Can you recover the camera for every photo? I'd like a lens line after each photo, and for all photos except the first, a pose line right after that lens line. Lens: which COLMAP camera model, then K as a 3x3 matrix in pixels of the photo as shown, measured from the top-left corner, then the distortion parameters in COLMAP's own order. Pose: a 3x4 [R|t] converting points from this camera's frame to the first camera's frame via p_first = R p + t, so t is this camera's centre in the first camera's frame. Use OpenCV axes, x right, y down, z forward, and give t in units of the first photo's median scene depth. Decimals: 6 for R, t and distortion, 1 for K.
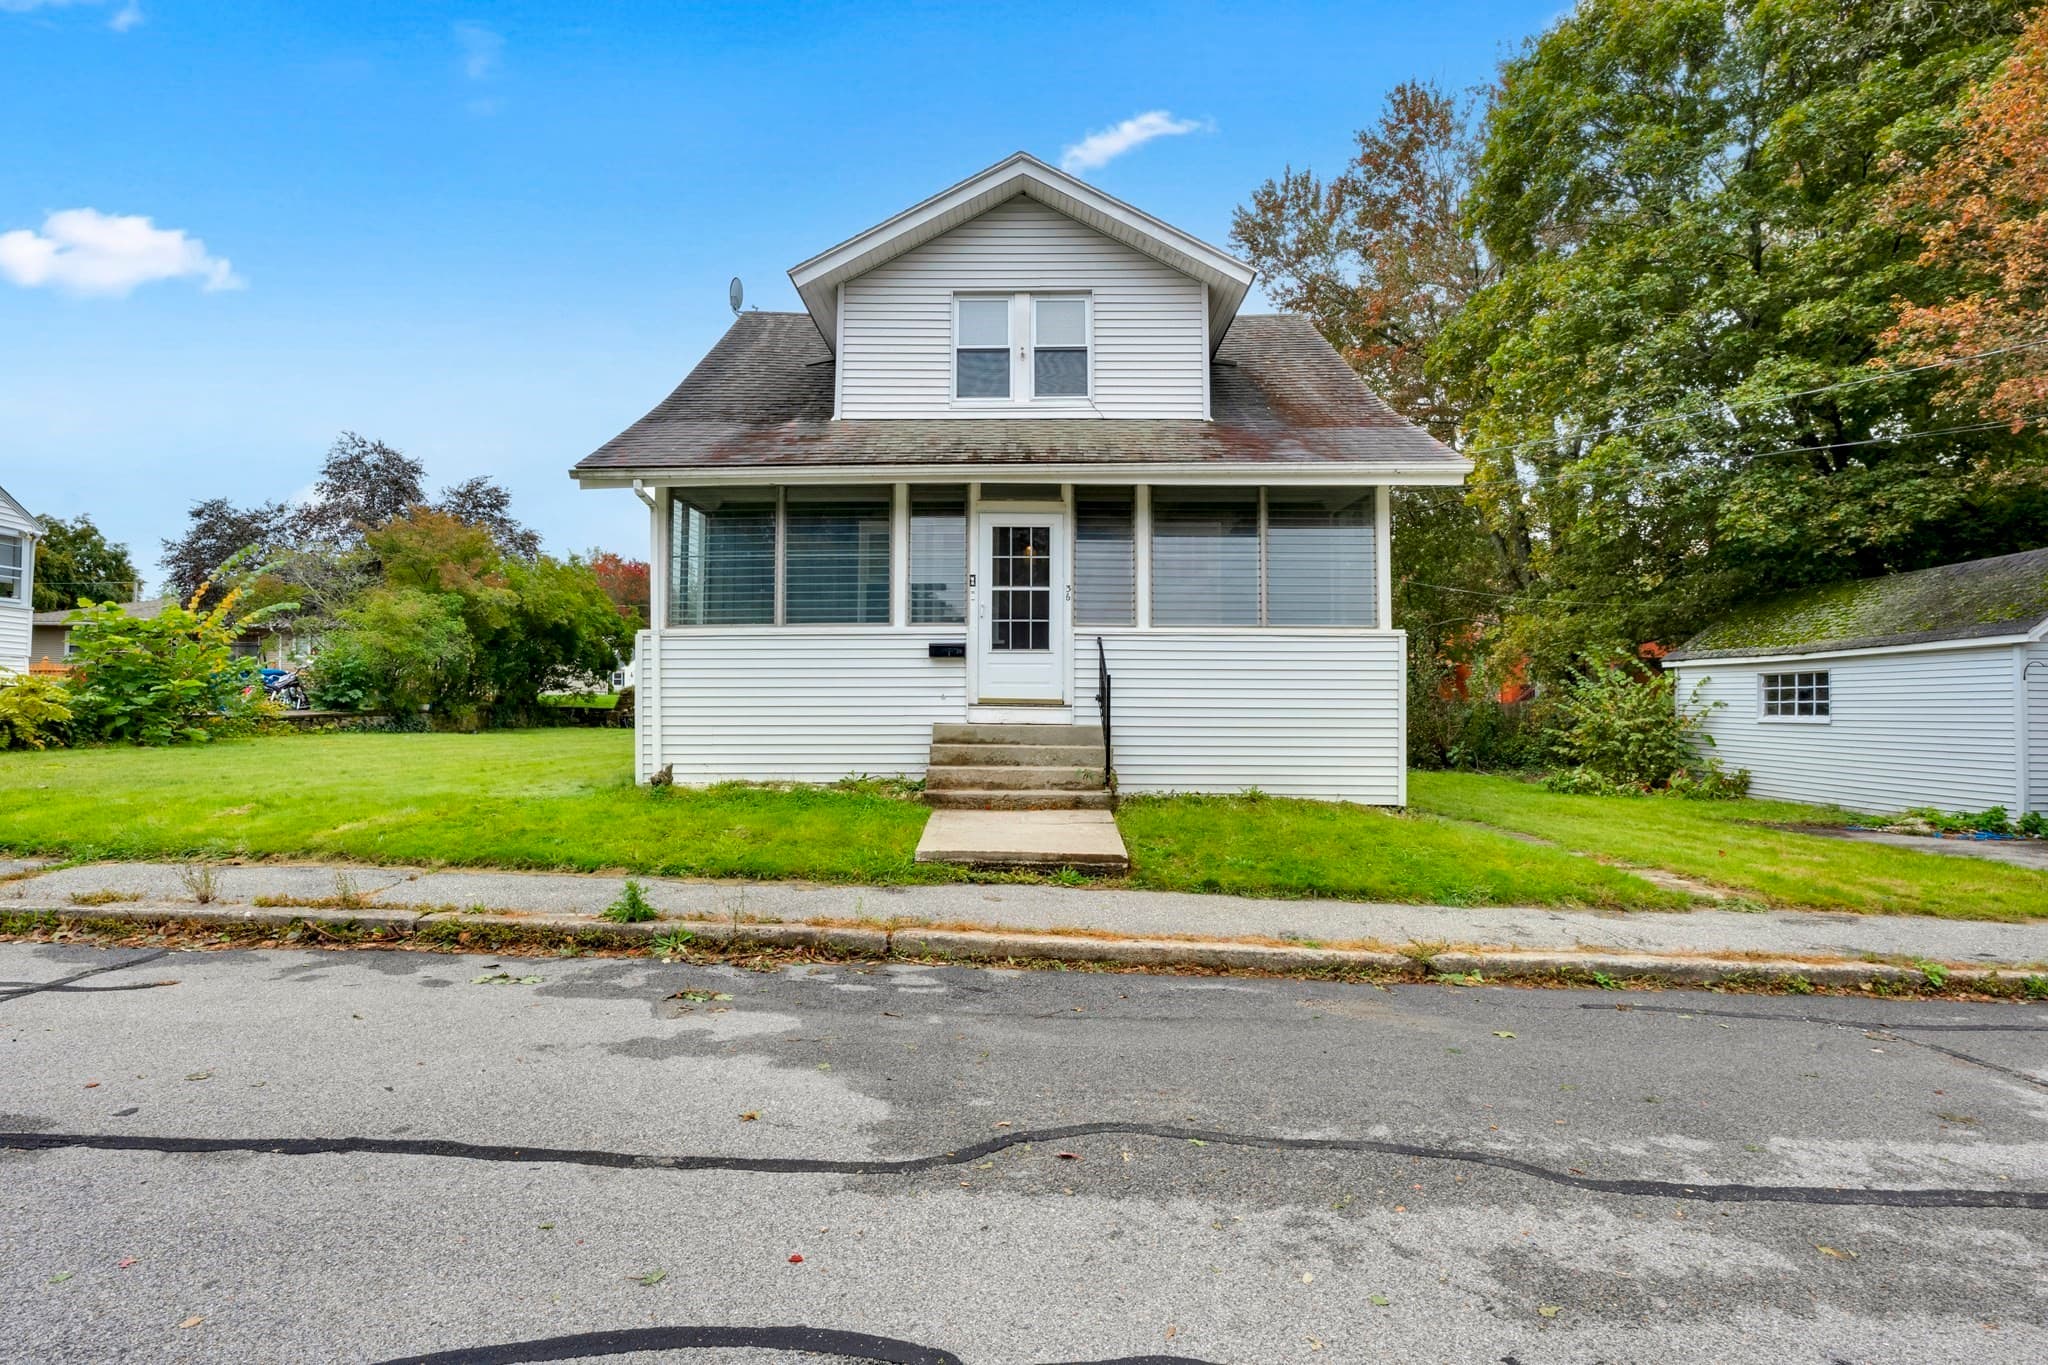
lens RADIAL K [[932.3, 0, 1020.4], [0, 932.3, 676.6], [0, 0, 1]] dist [0.002319, -0.001912]
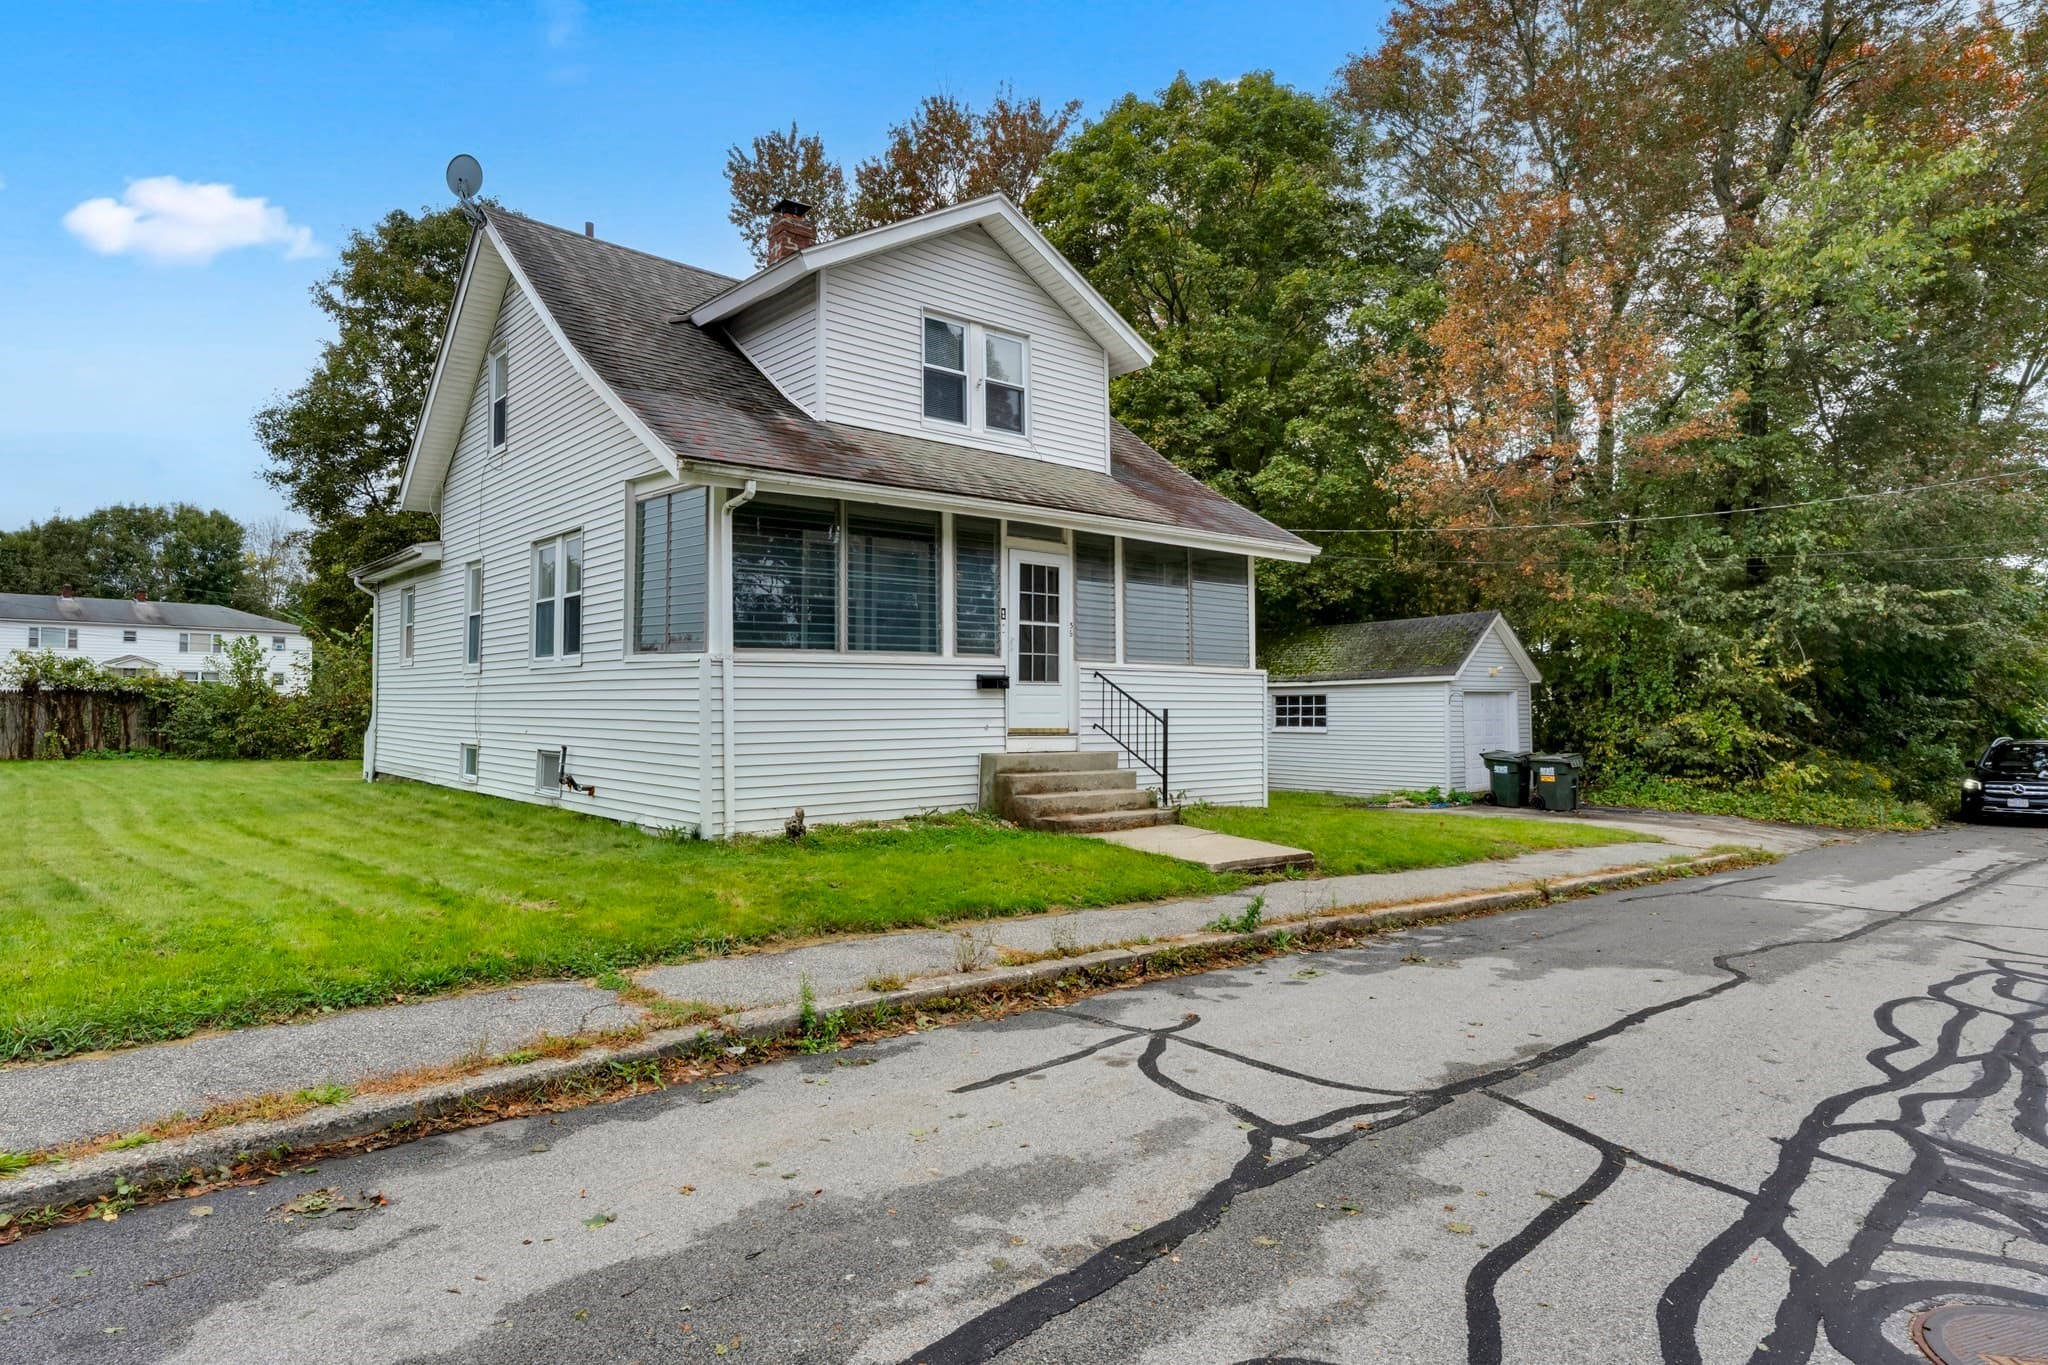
lens RADIAL K [[1132.7, 0, 1024.5], [0, 1132.7, 675.7], [0, 0, 1]] dist [0.002141, -0.008311]
pose [[0.752852, 0.015296, 0.658012, -0.854344], [-0.017832, 0.999837, -0.002839, -0.031720], [-0.657948, -0.009596, 0.753002, 0.044874]]
